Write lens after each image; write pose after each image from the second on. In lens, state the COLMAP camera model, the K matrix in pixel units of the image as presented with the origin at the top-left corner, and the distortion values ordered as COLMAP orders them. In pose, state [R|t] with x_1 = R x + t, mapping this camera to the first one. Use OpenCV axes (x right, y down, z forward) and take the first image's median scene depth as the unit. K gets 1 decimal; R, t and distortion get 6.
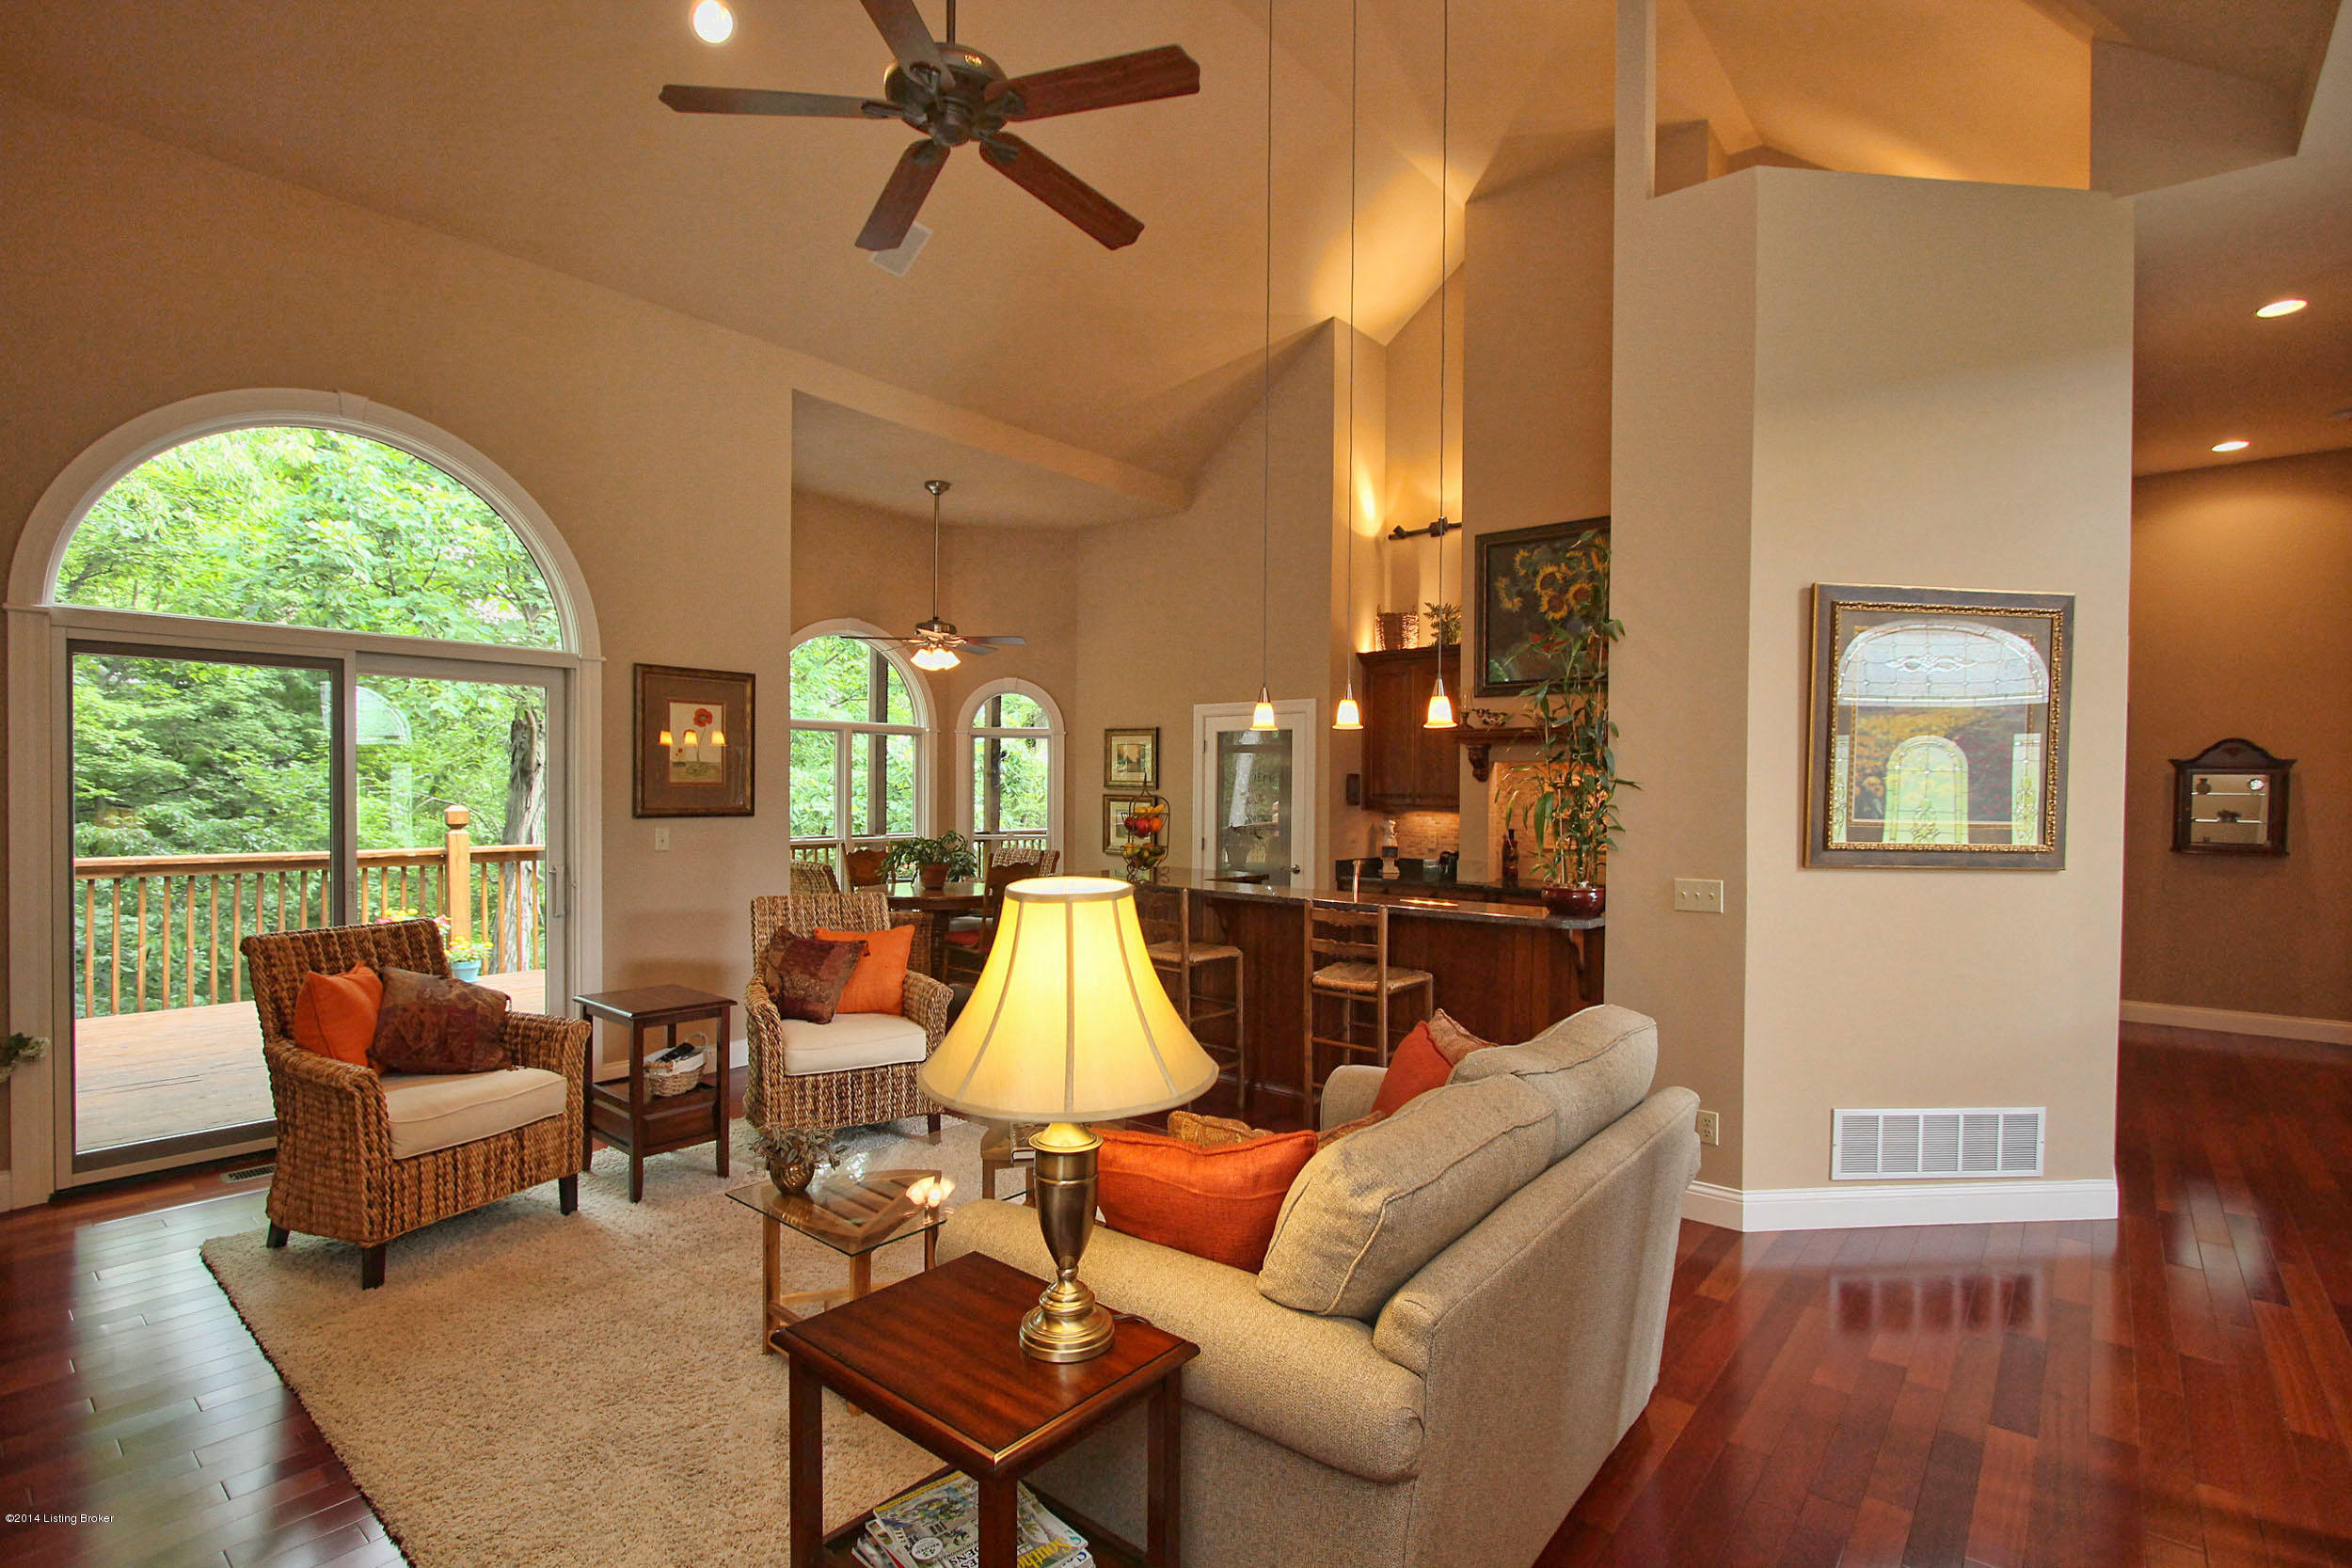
lens RADIAL K [[1090.5, 0, 1173.5], [0, 1090.5, 801.5], [0, 0, 1]] dist [-0.012786, -0.000811]
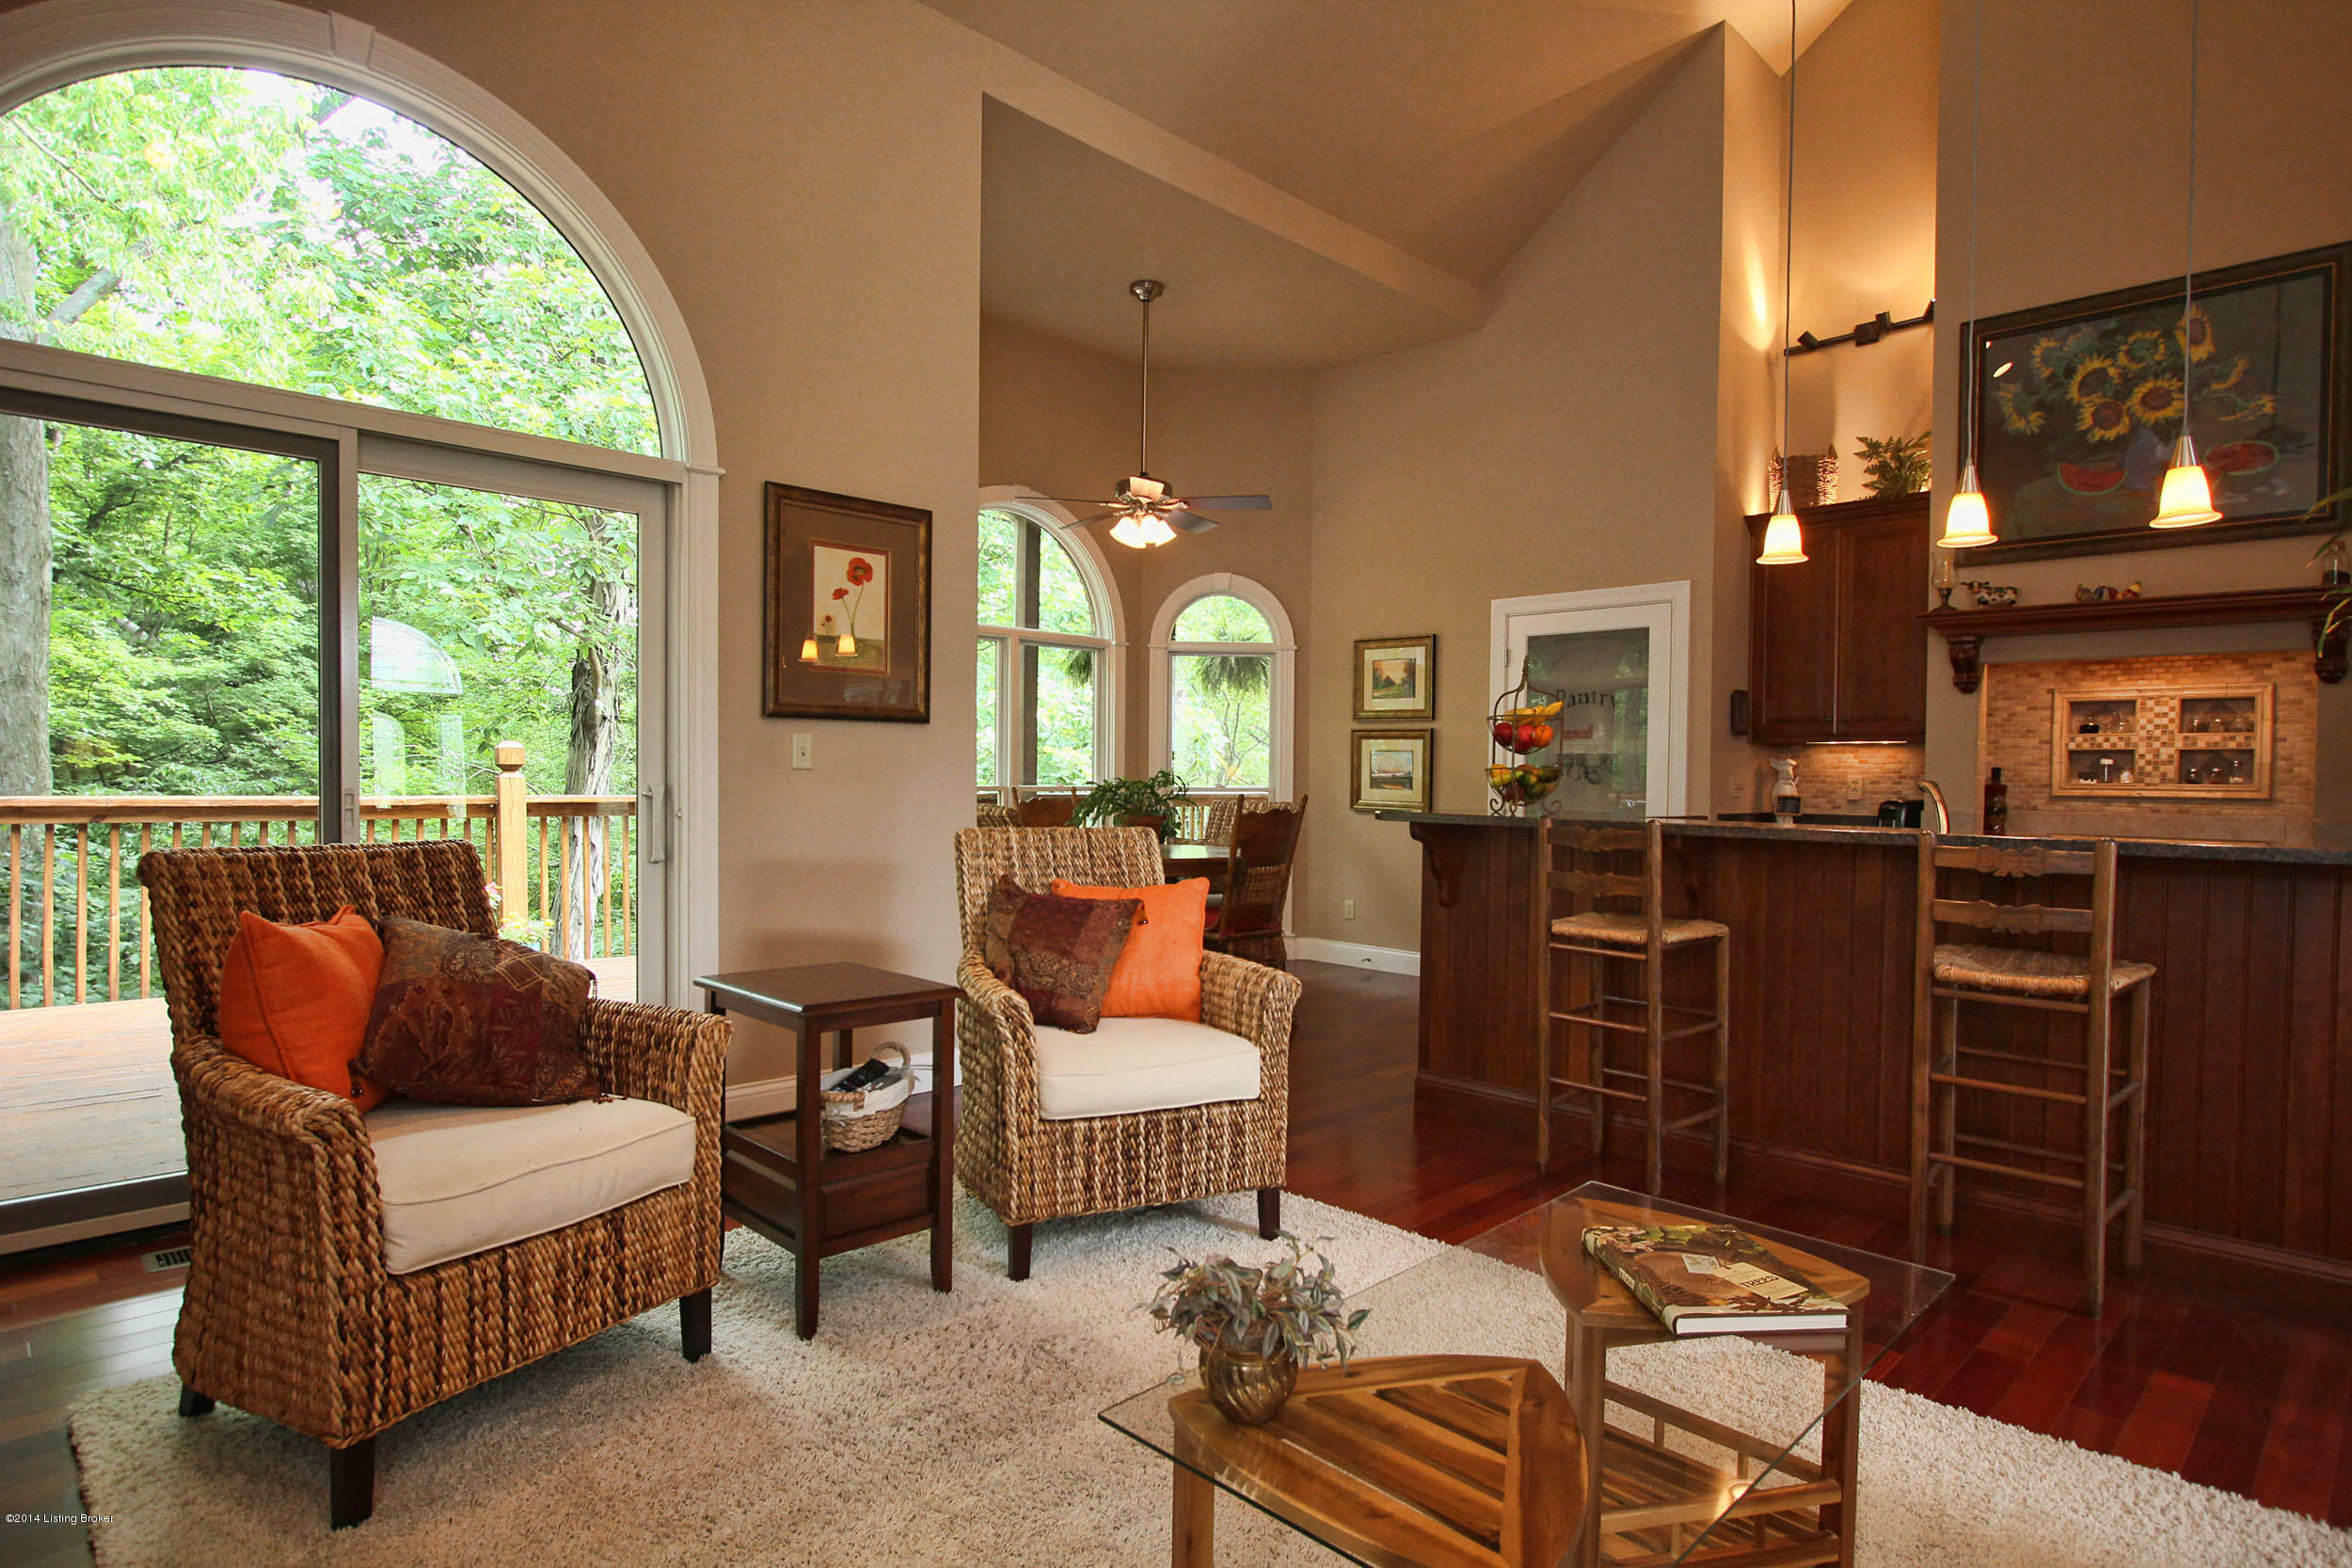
lens RADIAL K [[1255.3, 0, 1179.9], [0, 1255.3, 799.6], [0, 0, 1]] dist [-0.015084, 0.001762]
pose [[0.995726, 0.004134, -0.092259, -0.177849], [-0.003458, 0.999966, 0.007482, 0.060245], [0.092287, -0.007131, 0.995707, 0.270754]]
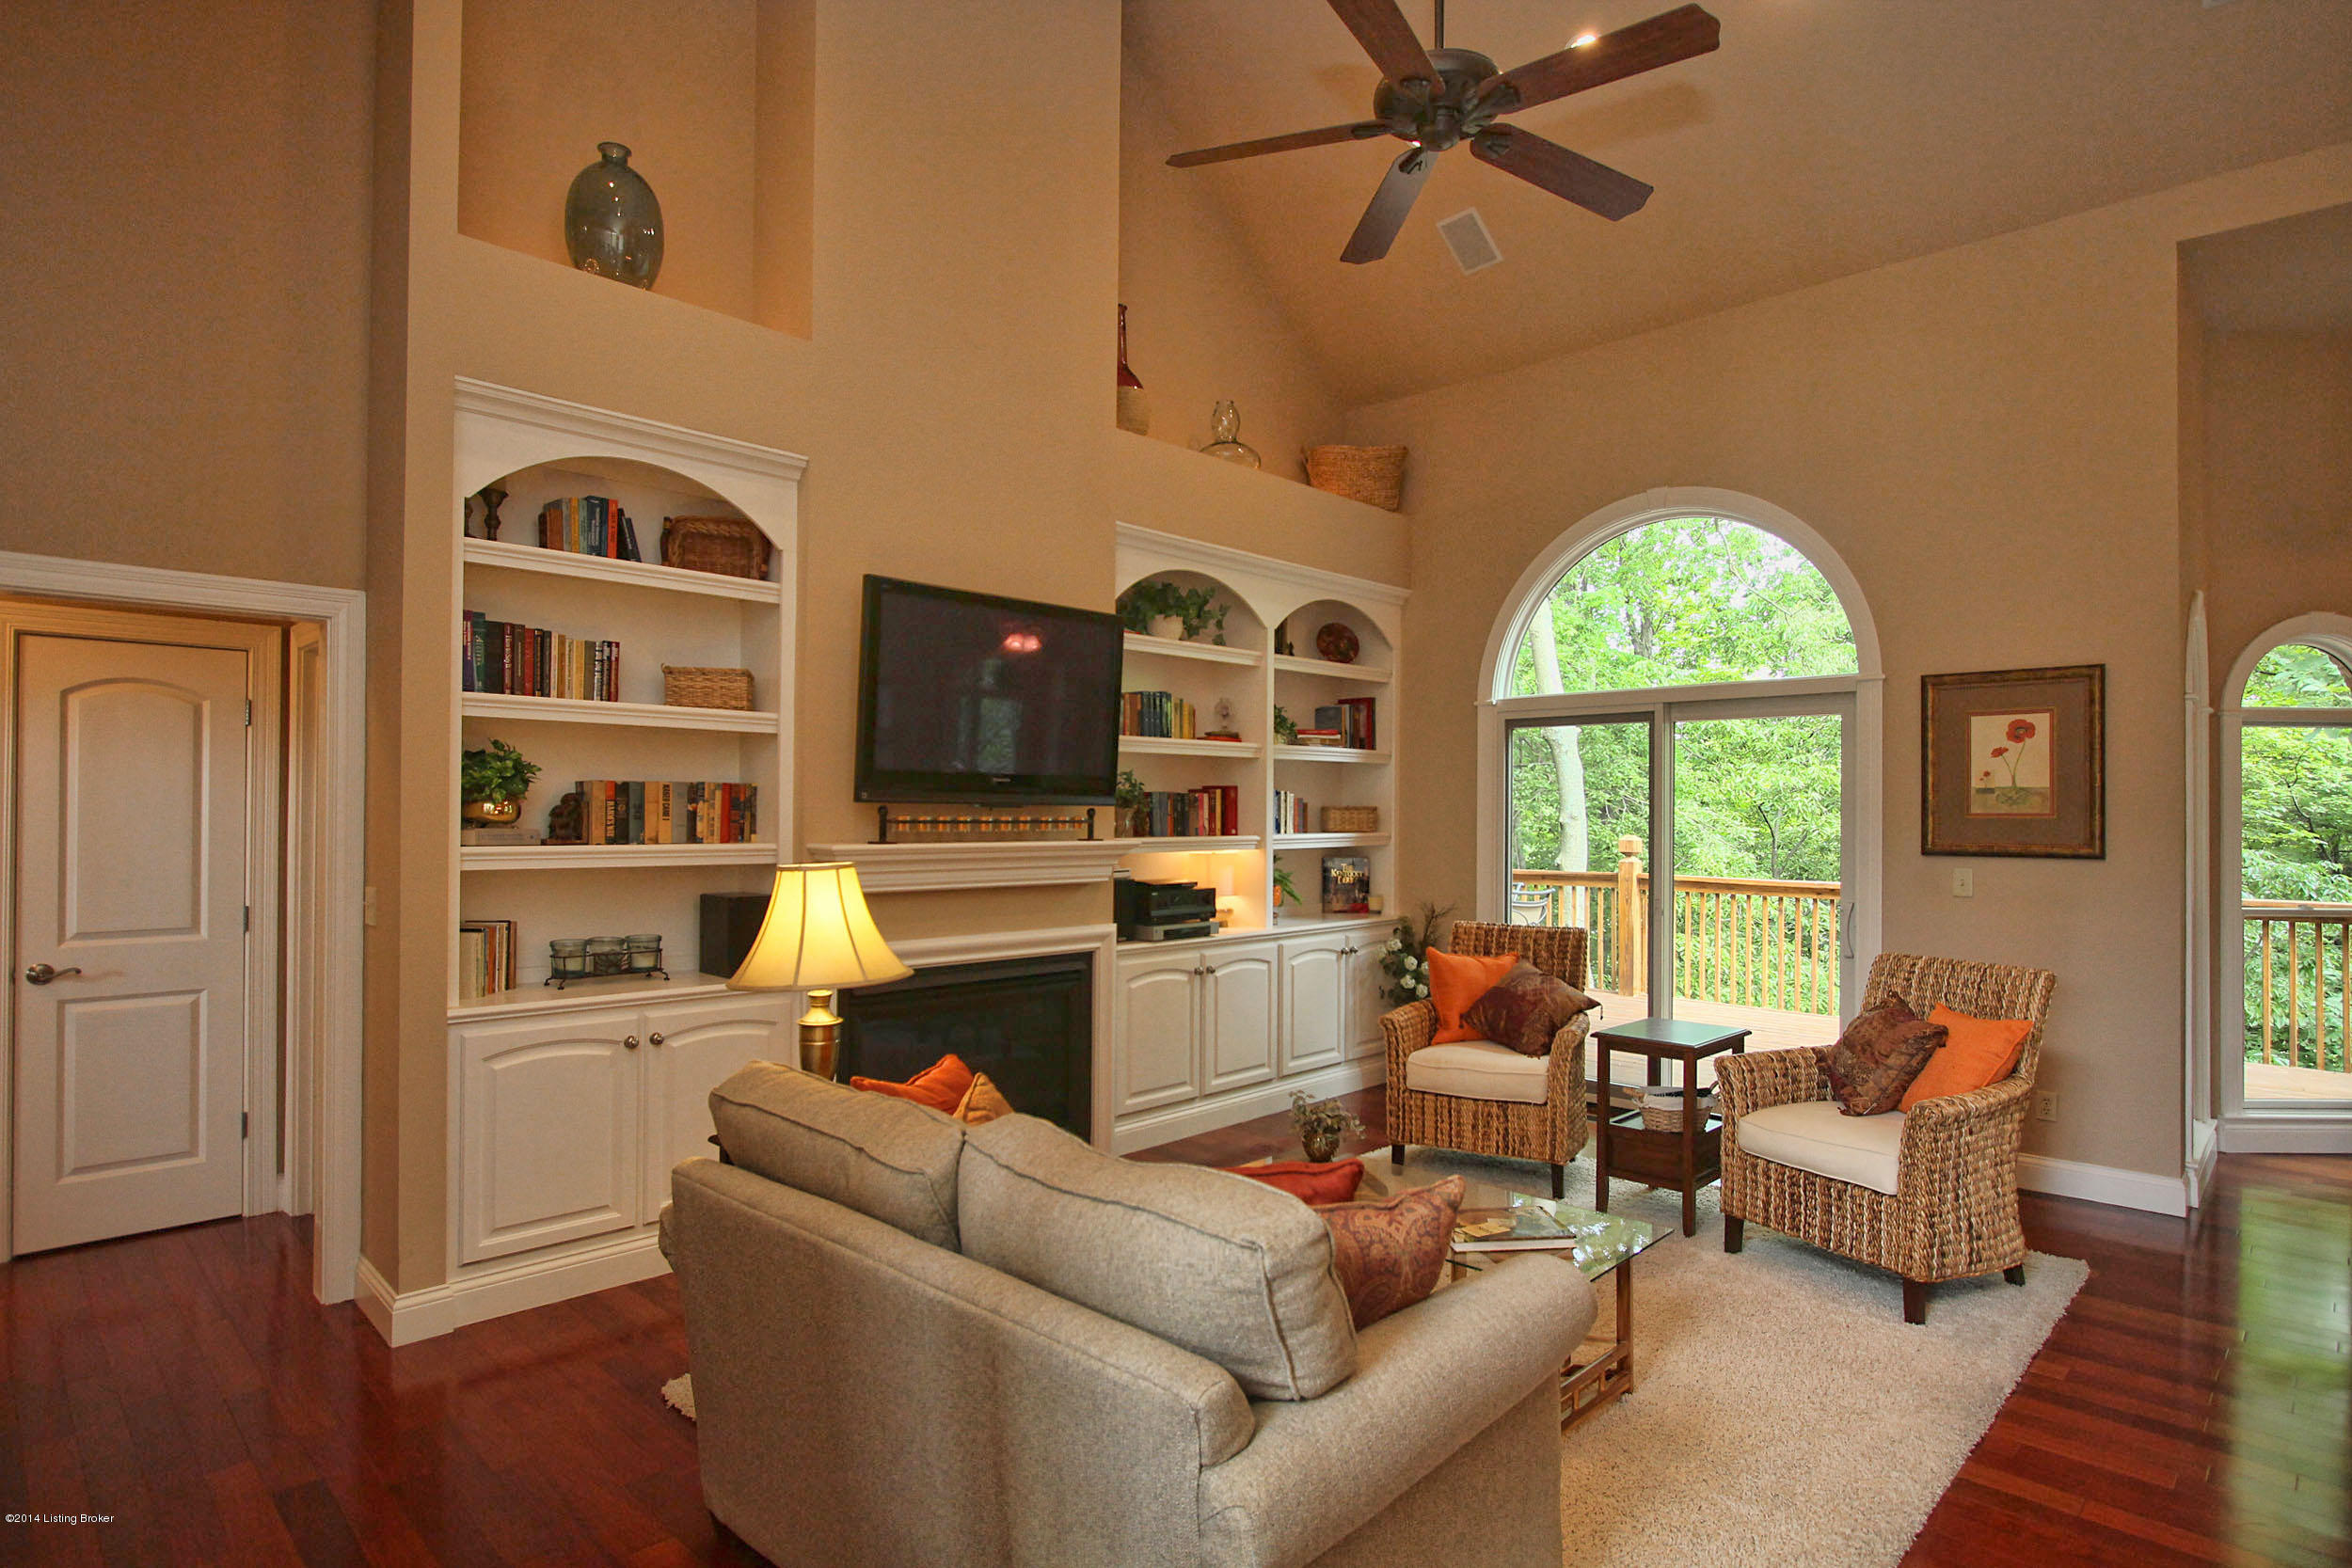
lens RADIAL K [[1255.3, 0, 1184.7], [0, 1255.3, 796.4], [0, 0, 1]] dist [-0.015084, 0.001762]
pose [[-0.076194, -0.021640, -0.996858, 0.543920], [-0.020067, 0.999595, -0.020165, -0.000019], [0.996891, 0.018468, -0.076598, 0.505138]]
